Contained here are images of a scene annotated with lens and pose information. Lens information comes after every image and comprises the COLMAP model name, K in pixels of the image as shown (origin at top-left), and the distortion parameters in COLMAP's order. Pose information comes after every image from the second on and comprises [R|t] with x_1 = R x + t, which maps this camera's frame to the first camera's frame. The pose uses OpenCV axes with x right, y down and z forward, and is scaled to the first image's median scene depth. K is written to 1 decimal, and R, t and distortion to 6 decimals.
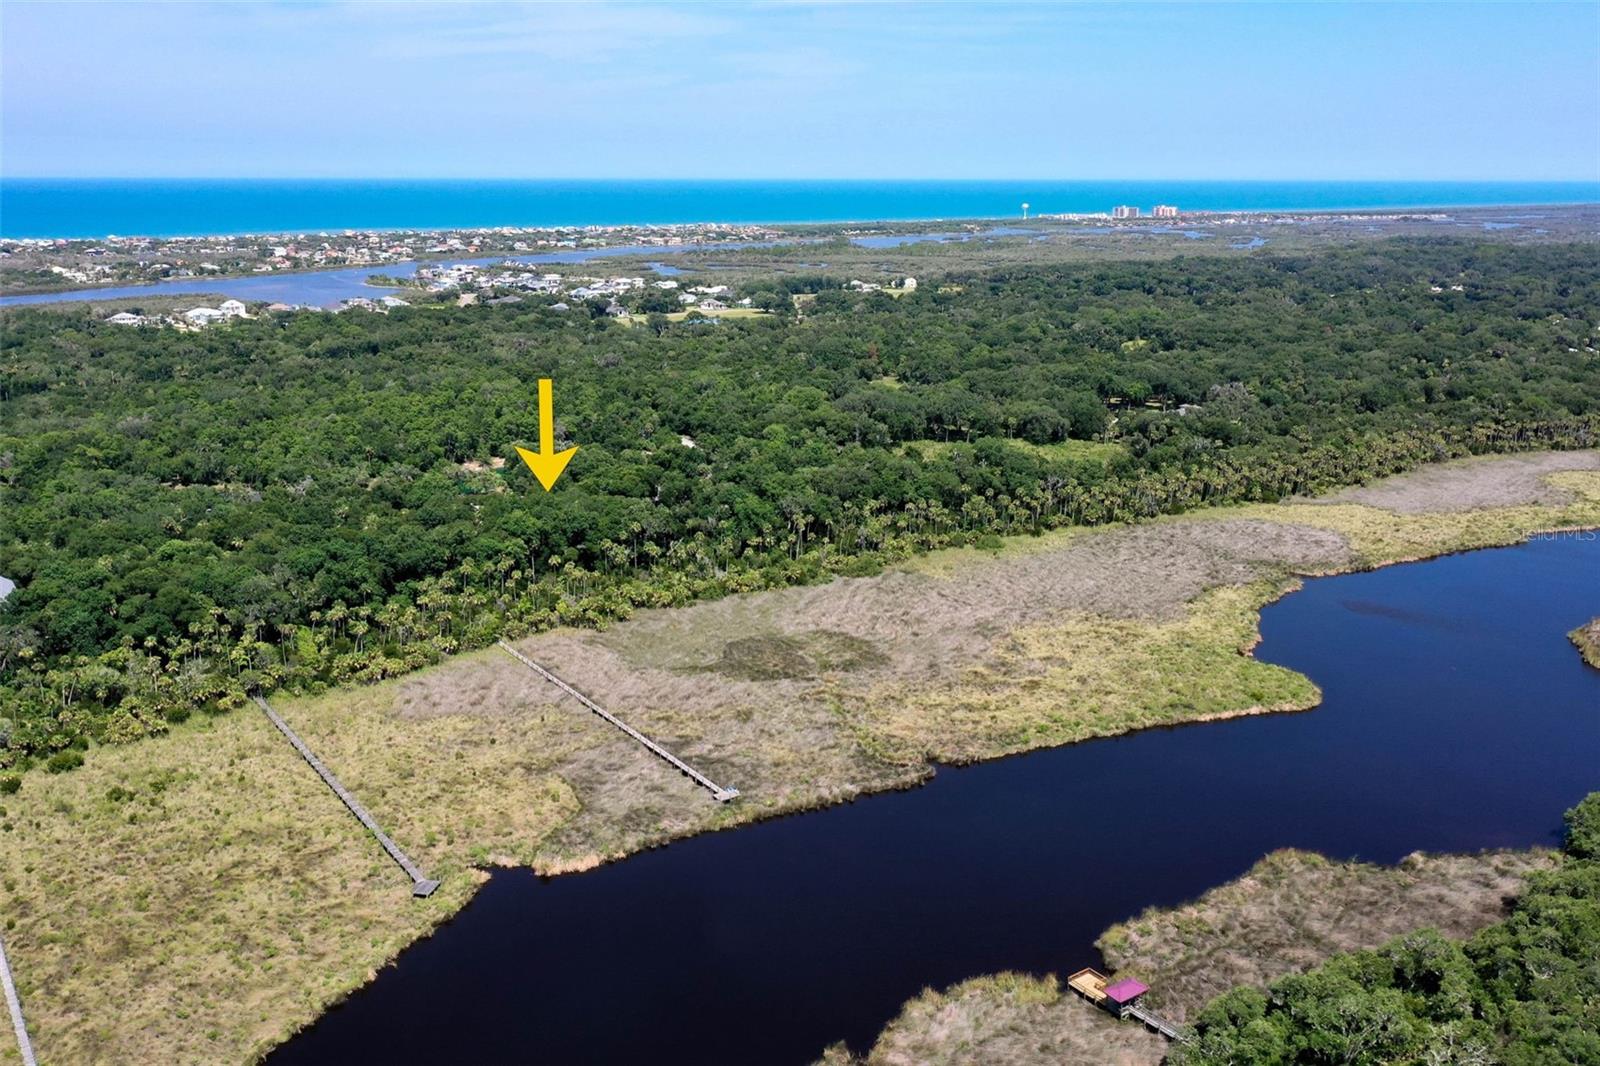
lens RADIAL K [[1389.7, 0, 853.8], [0, 1389.7, 530.6], [0, 0, 1]] dist [0.010275, 0.001397]
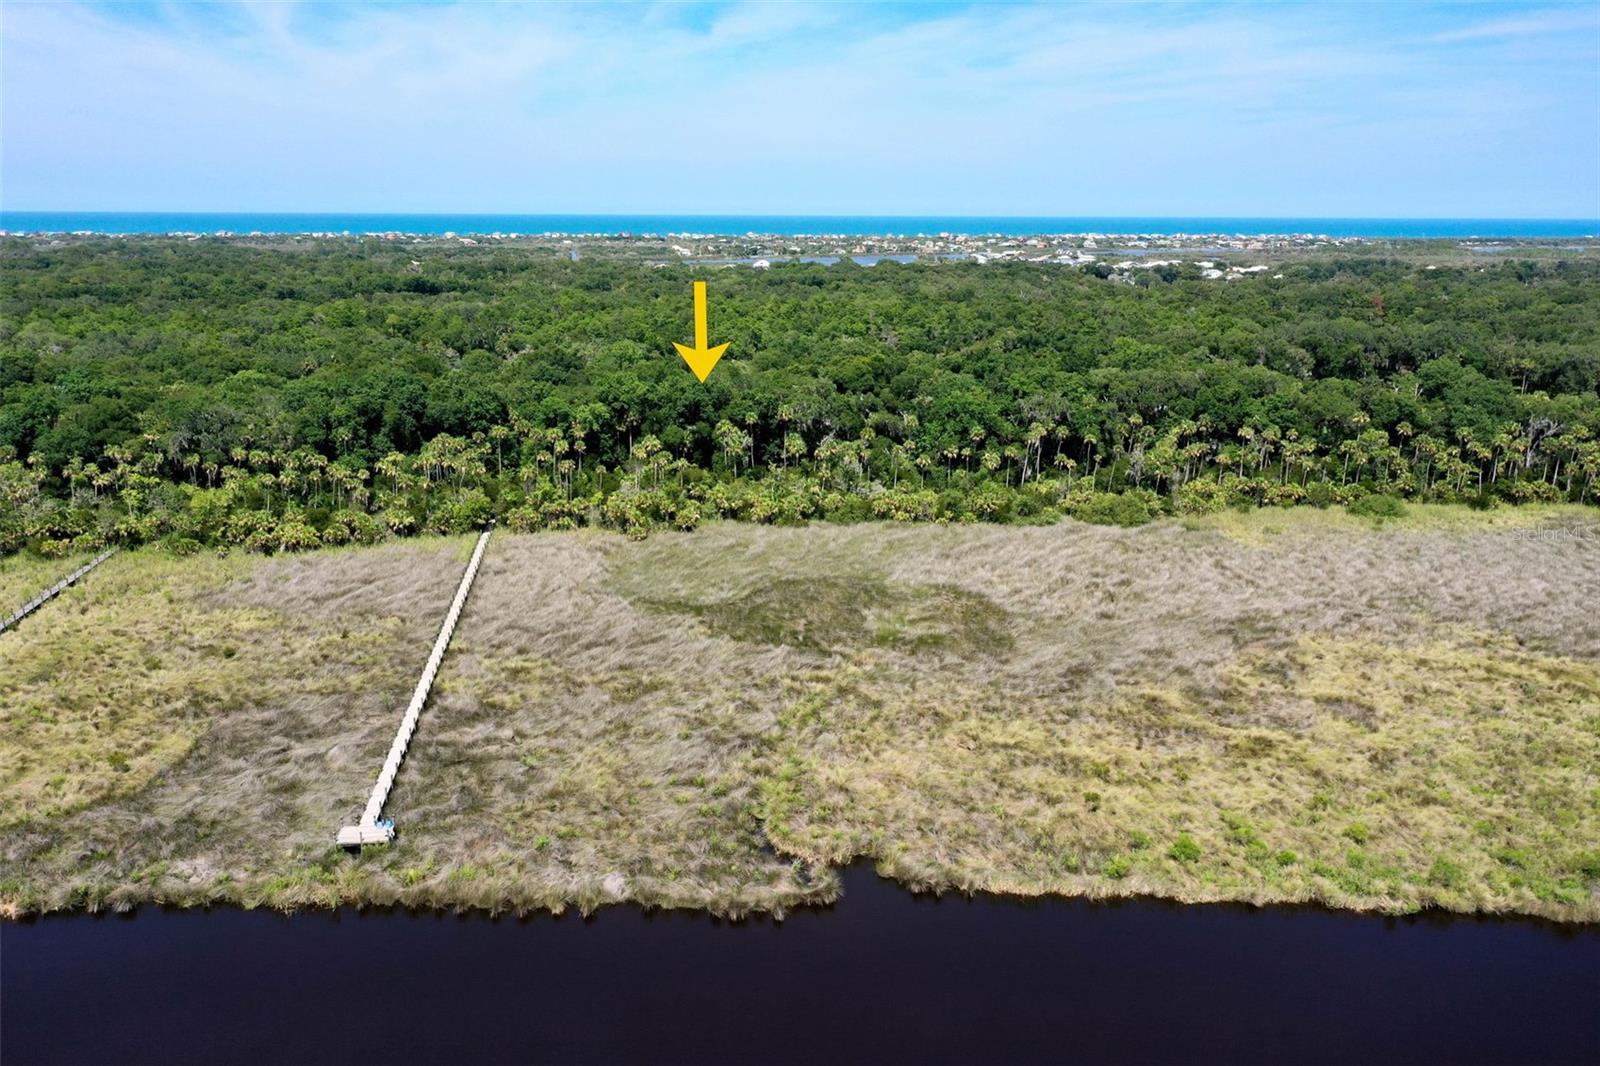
lens RADIAL K [[1255.5, 0, 791.6], [0, 1255.5, 557.4], [0, 0, 1]] dist [0.004569, -0.000921]
pose [[0.874124, 0.130091, -0.467956, 0.176281], [-0.123595, 0.991325, 0.044715, 0.049127], [0.469714, 0.018750, 0.882620, 0.555238]]
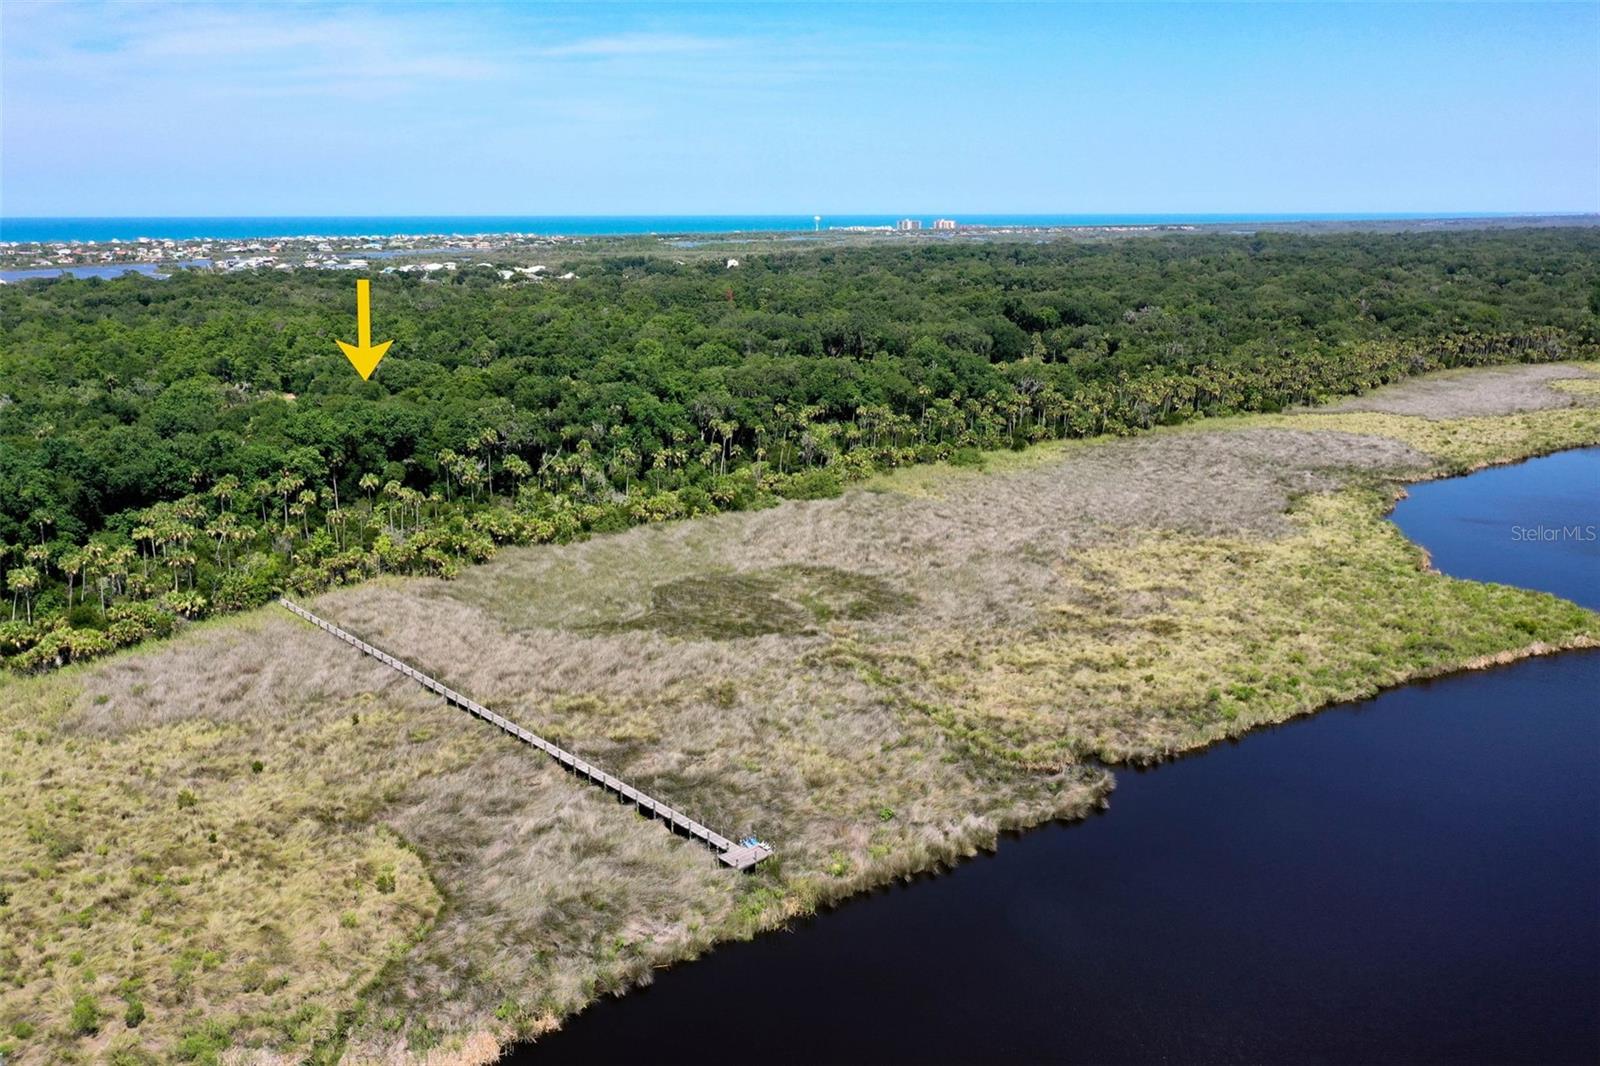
lens RADIAL K [[1255.5, 0, 791.6], [0, 1255.5, 557.4], [0, 0, 1]] dist [0.004569, -0.000921]
pose [[0.993329, -0.036252, 0.109465, -0.096257], [0.034469, 0.999241, 0.018144, 0.062645], [-0.110040, -0.014250, 0.993825, 0.449446]]
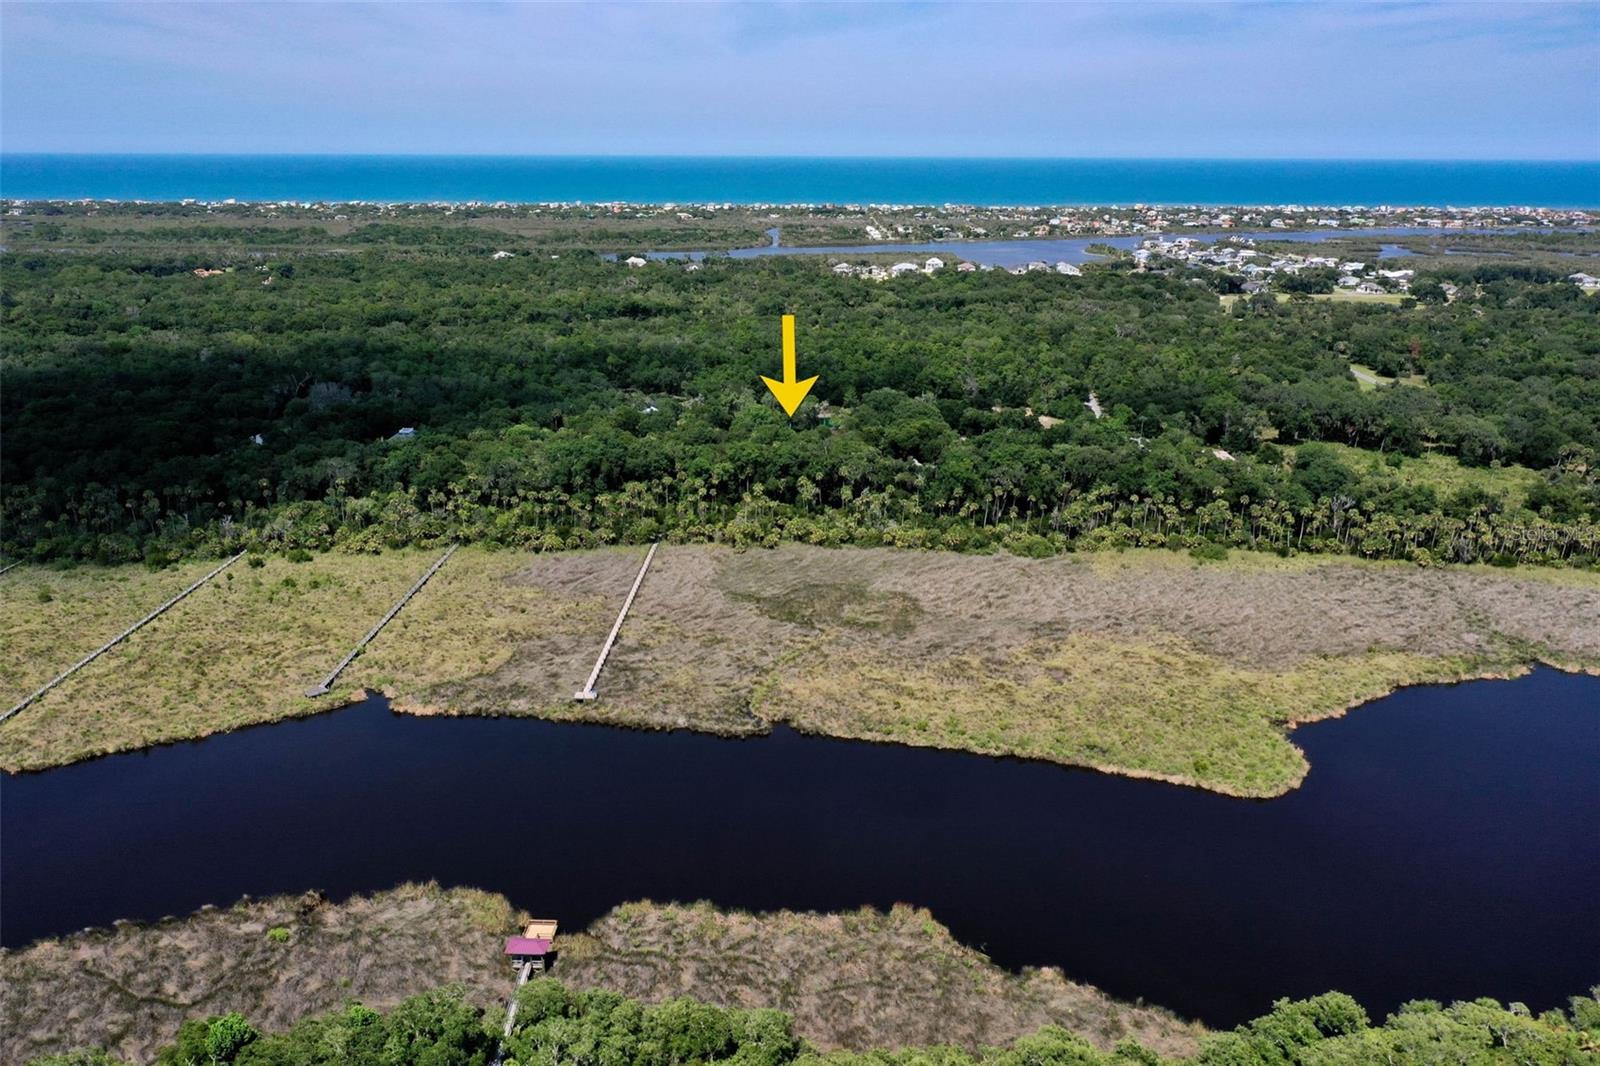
lens RADIAL K [[1255.5, 0, 791.6], [0, 1255.5, 557.4], [0, 0, 1]] dist [0.004569, -0.000921]
pose [[0.779992, 0.194225, -0.594887, 0.501252], [-0.158693, 0.980933, 0.112193, -0.049016], [0.605334, 0.006895, 0.795941, 0.230886]]
